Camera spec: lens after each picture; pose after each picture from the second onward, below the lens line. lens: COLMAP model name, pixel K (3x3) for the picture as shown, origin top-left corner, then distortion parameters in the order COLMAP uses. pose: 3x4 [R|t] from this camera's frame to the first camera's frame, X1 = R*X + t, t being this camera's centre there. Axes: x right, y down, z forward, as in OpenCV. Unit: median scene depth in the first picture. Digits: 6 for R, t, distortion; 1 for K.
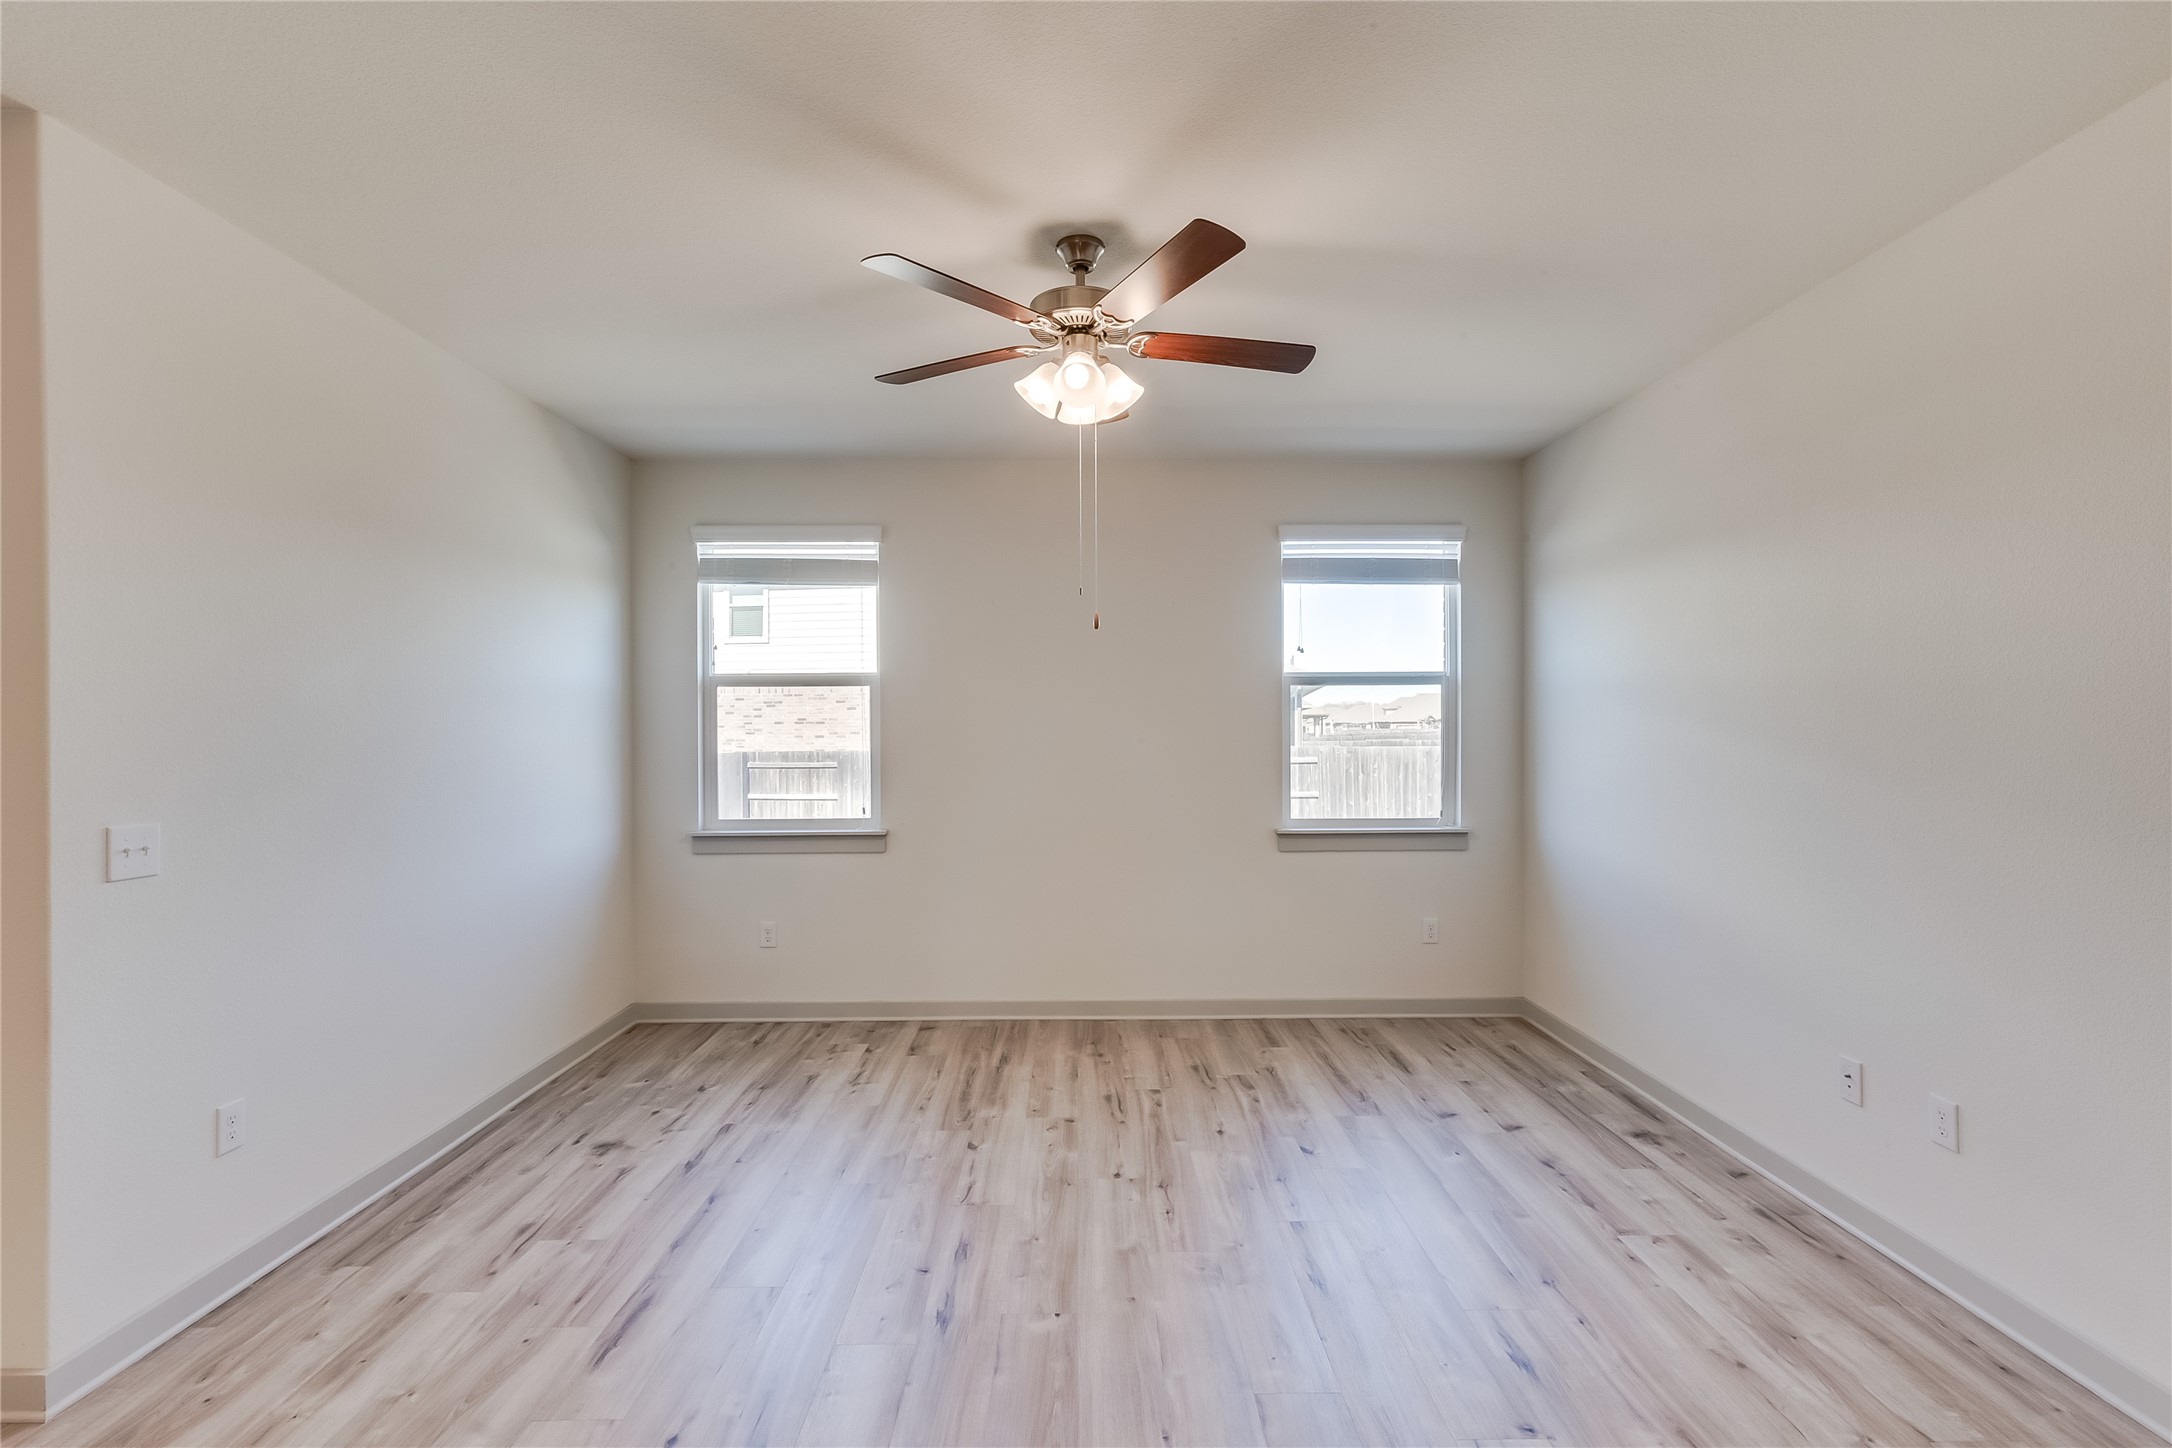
lens RADIAL K [[968.8, 0, 1084.6], [0, 968.8, 727.9], [0, 0, 1]] dist [0.001546, -0.000944]
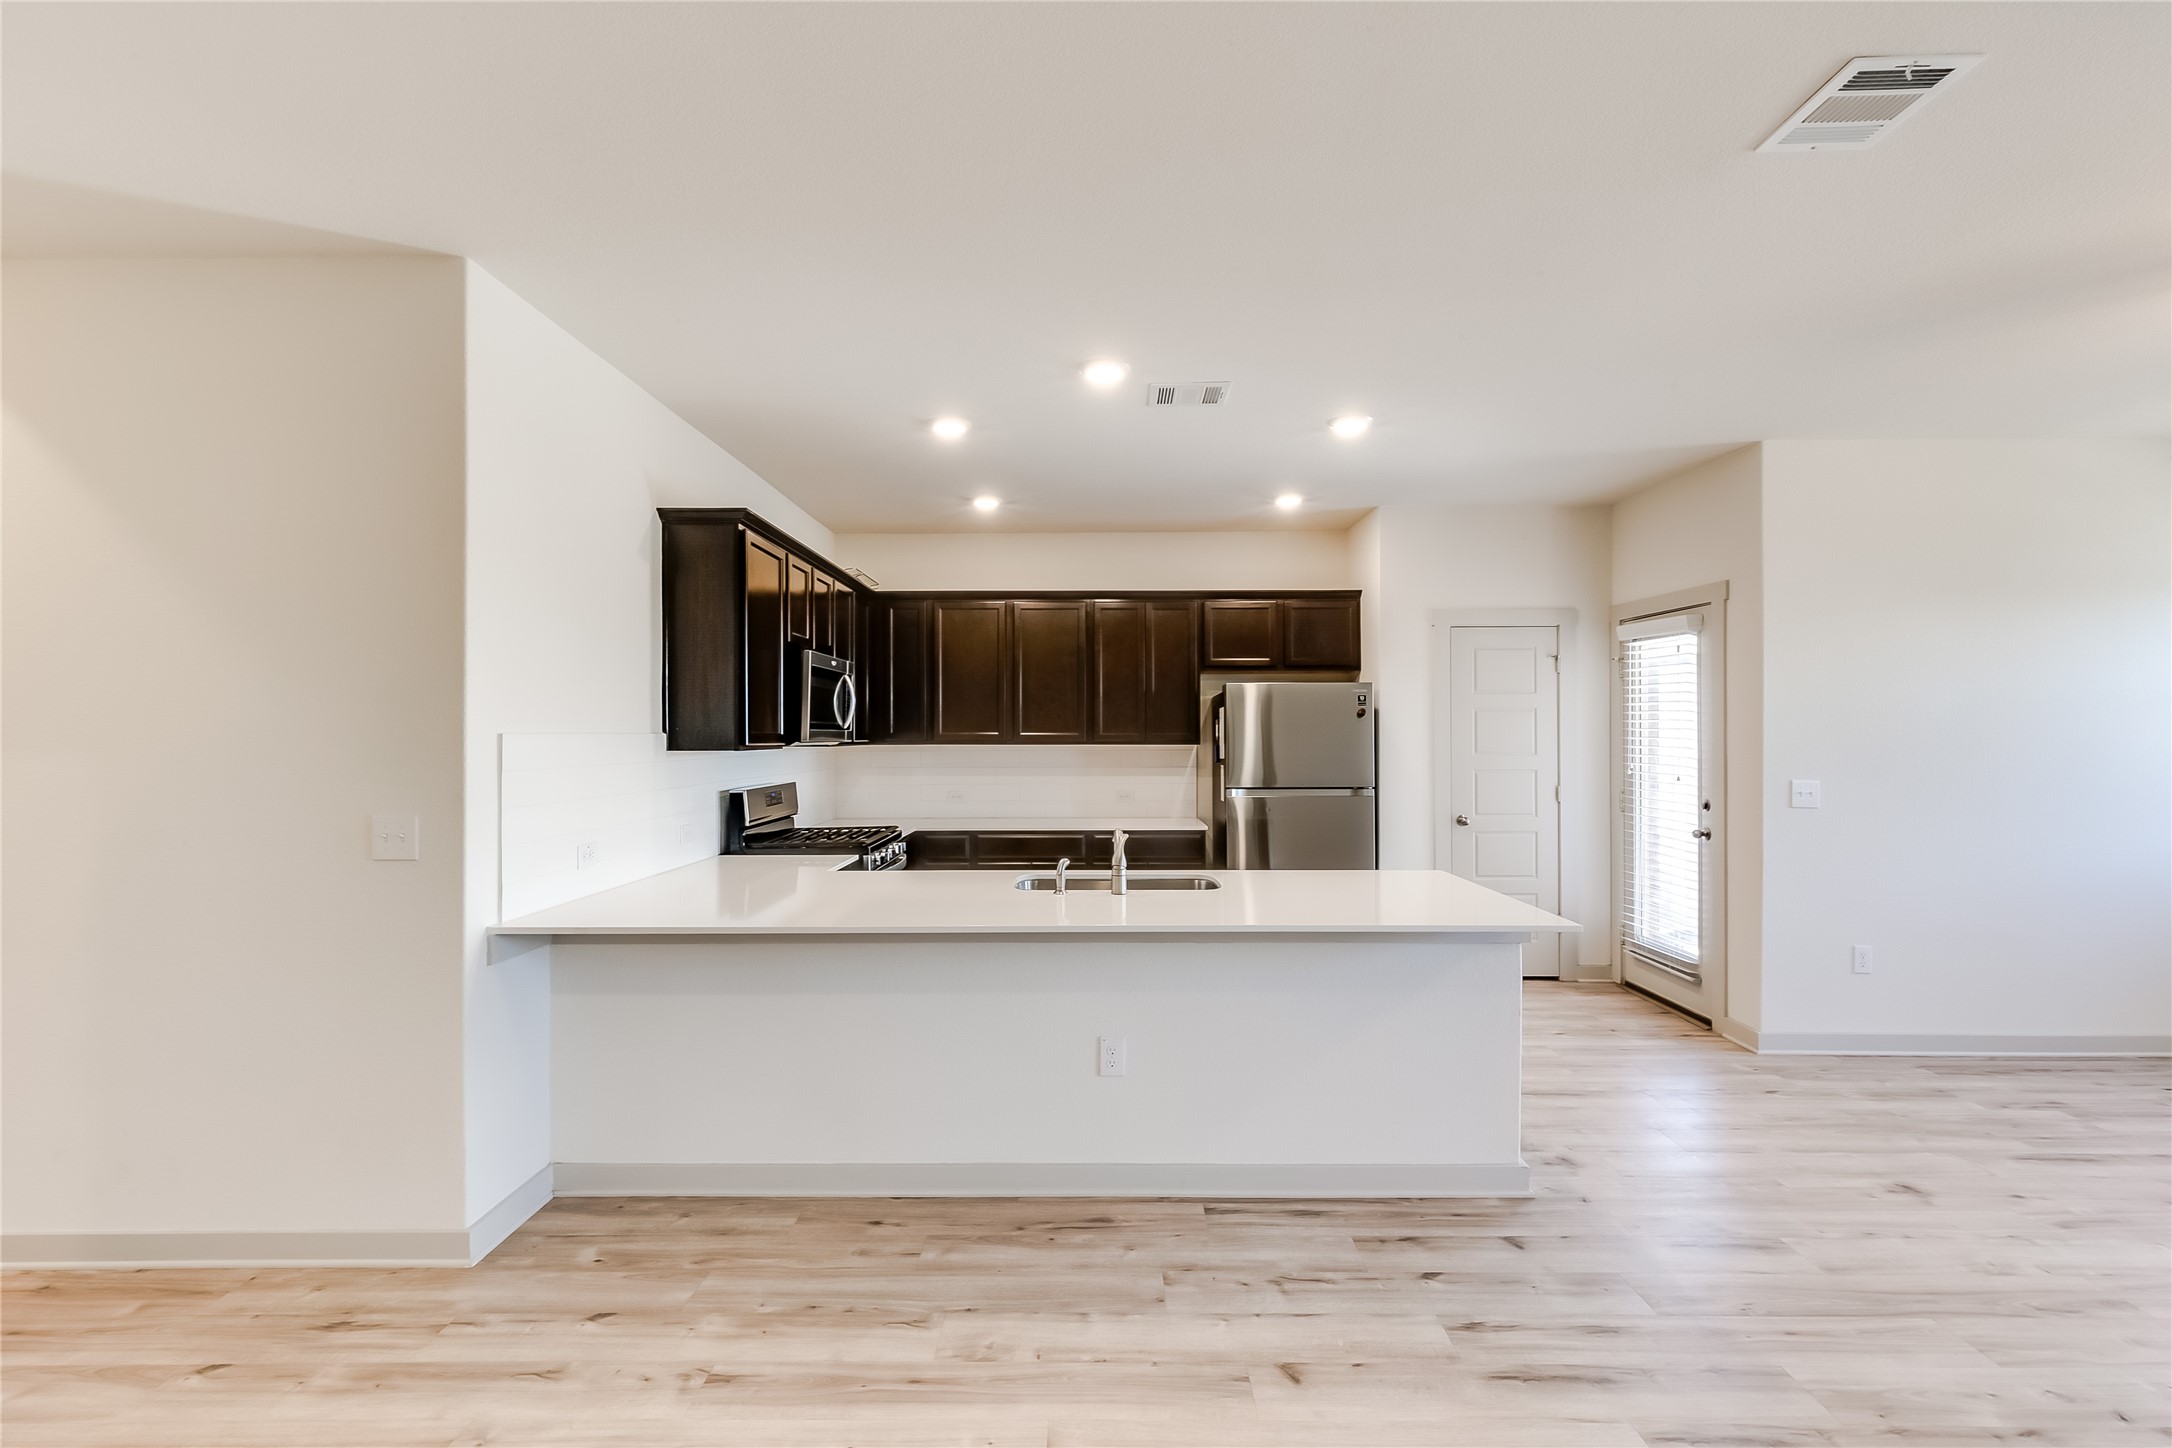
lens RADIAL K [[968.8, 0, 1098.9], [0, 968.8, 725.3], [0, 0, 1]] dist [0.001546, -0.000944]
pose [[-0.028645, -0.007815, -0.999559, 0.931896], [0.002417, 0.999966, -0.007887, 0.002353], [0.999587, -0.002642, -0.028625, -0.326566]]
